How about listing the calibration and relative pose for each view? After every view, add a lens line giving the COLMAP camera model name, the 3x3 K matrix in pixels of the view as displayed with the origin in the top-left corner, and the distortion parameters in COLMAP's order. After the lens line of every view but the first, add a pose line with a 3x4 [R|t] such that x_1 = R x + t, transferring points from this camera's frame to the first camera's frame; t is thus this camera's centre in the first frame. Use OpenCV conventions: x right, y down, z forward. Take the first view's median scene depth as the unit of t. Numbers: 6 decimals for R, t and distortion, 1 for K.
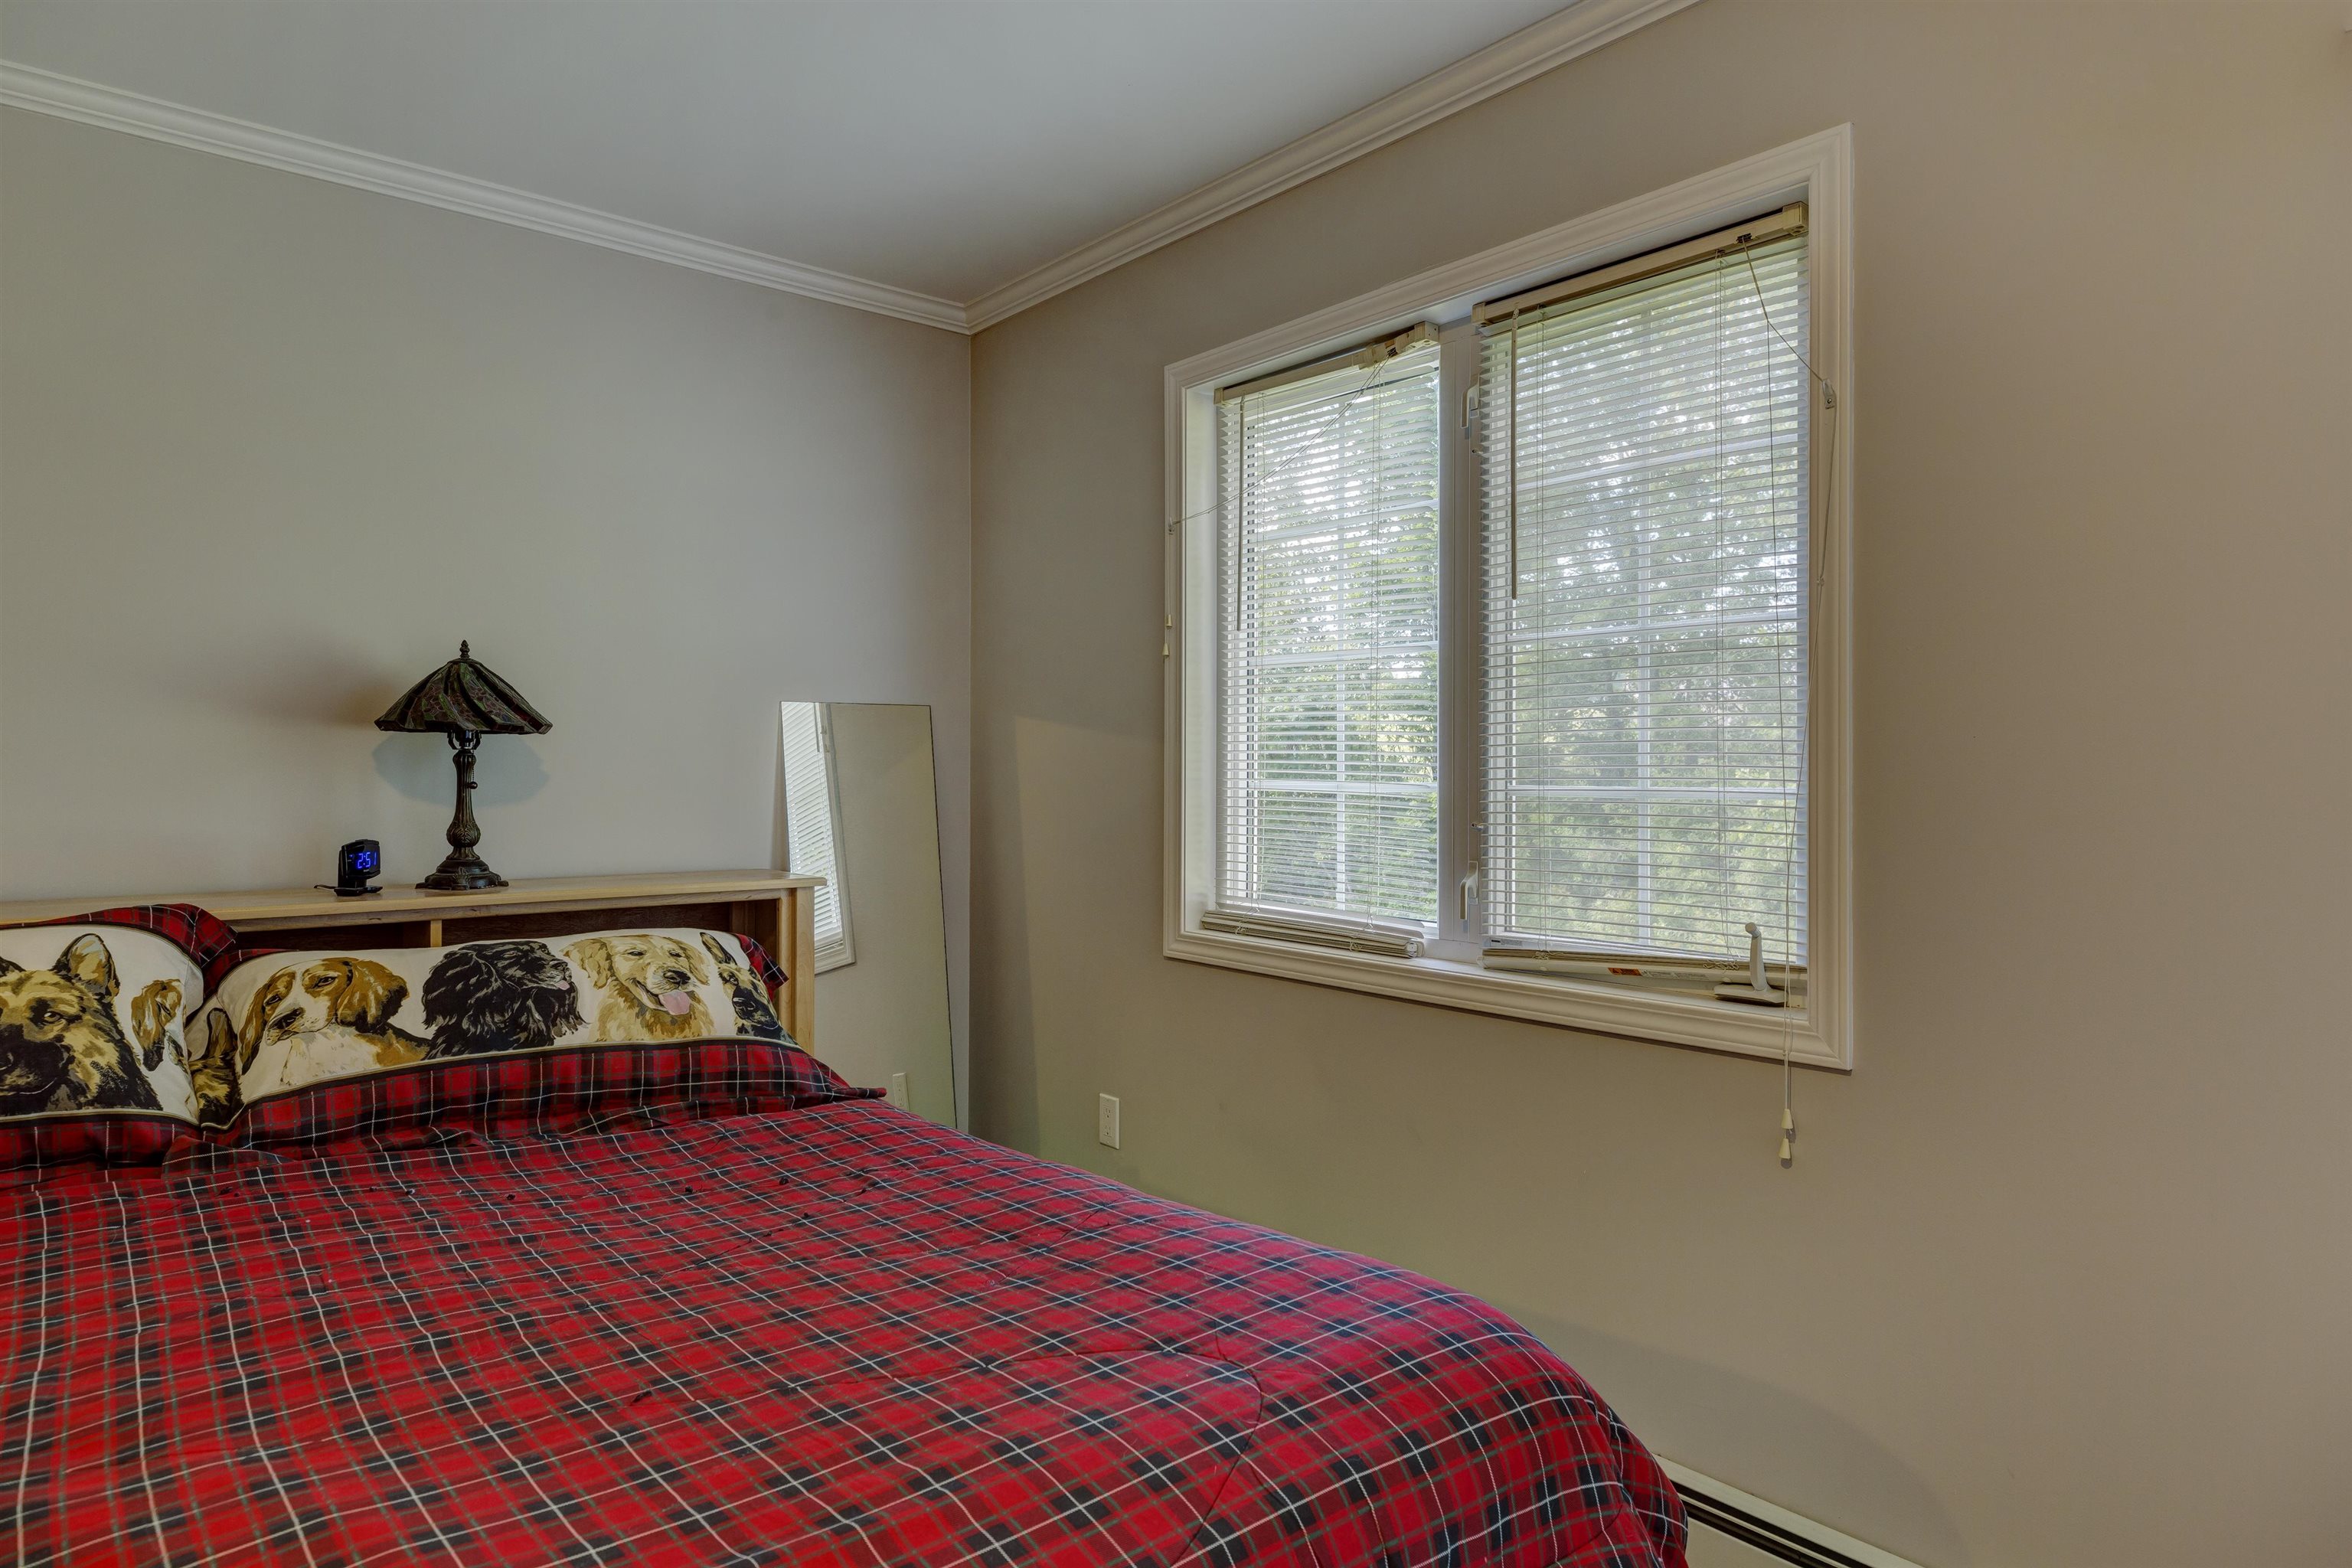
lens RADIAL K [[1361.1, 0, 1176.6], [0, 1361.1, 782.9], [0, 0, 1]] dist [-0.008823, -0.002040]
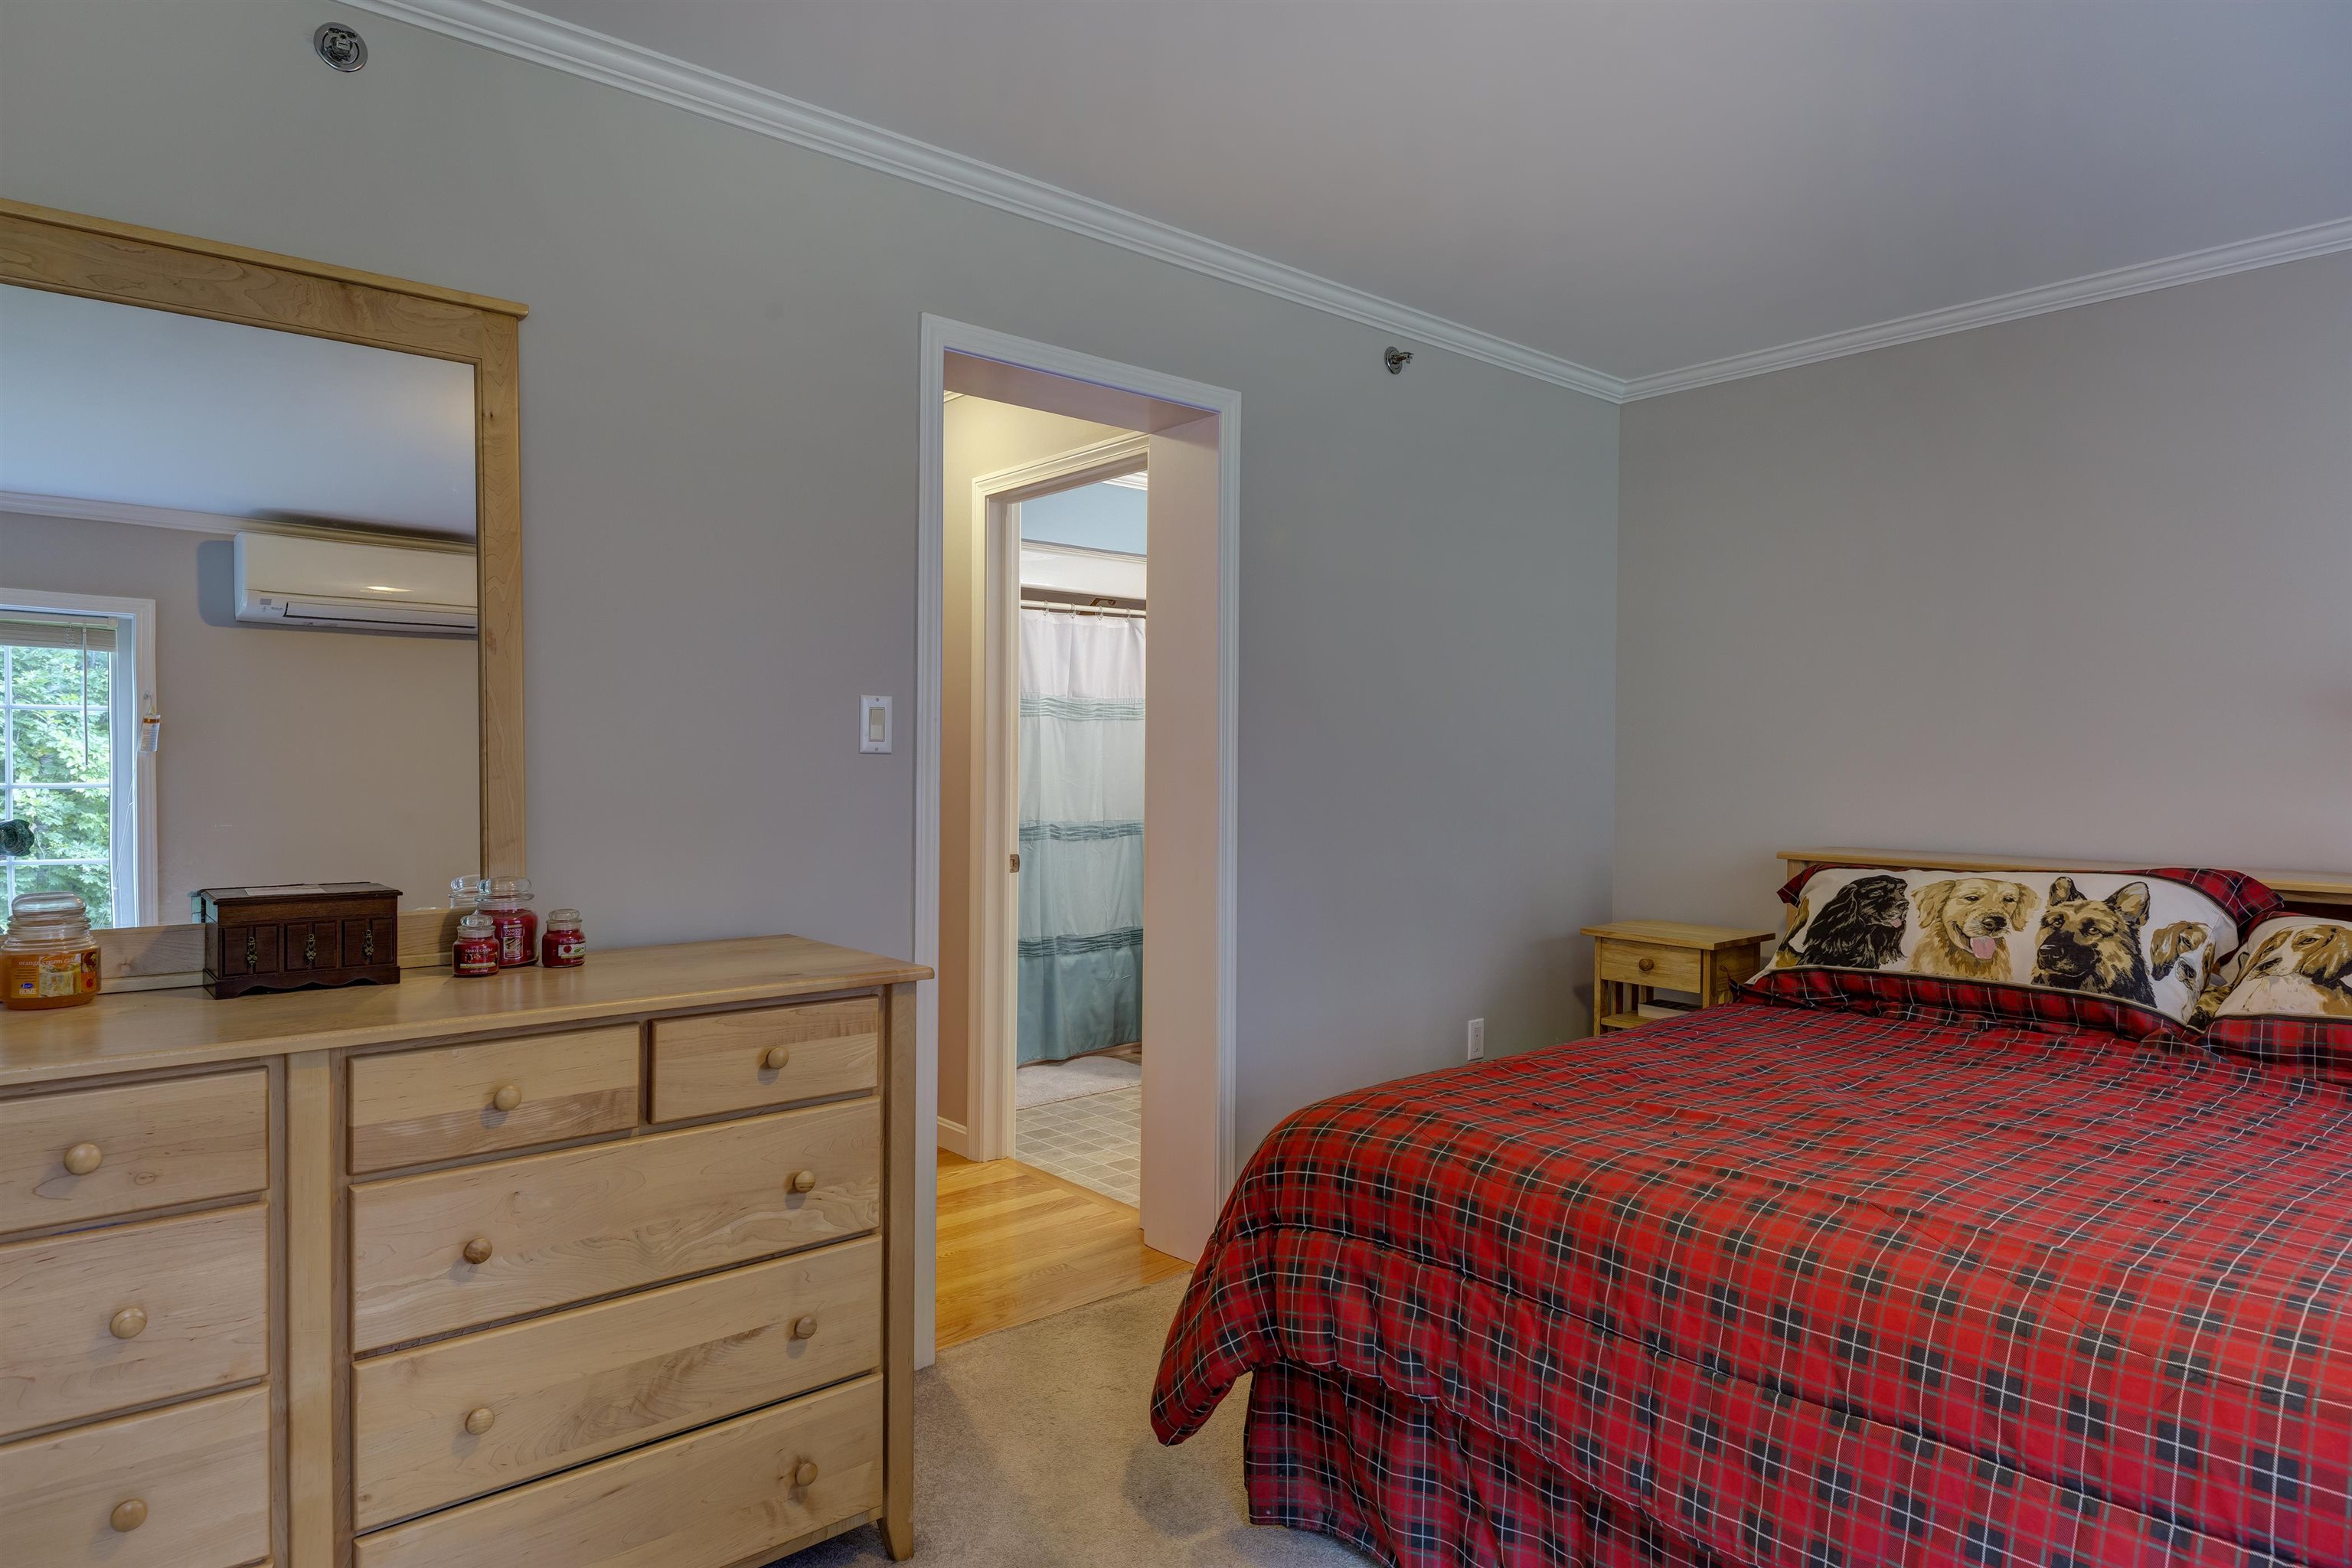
lens RADIAL K [[1361.1, 0, 1173.9], [0, 1361.1, 771.9], [0, 0, 1]] dist [-0.008823, -0.002040]
pose [[0.002392, 0.003317, -0.999992, 0.662604], [-0.012863, 0.999912, 0.003286, 0.002614], [0.999914, 0.012855, 0.002435, -0.038702]]
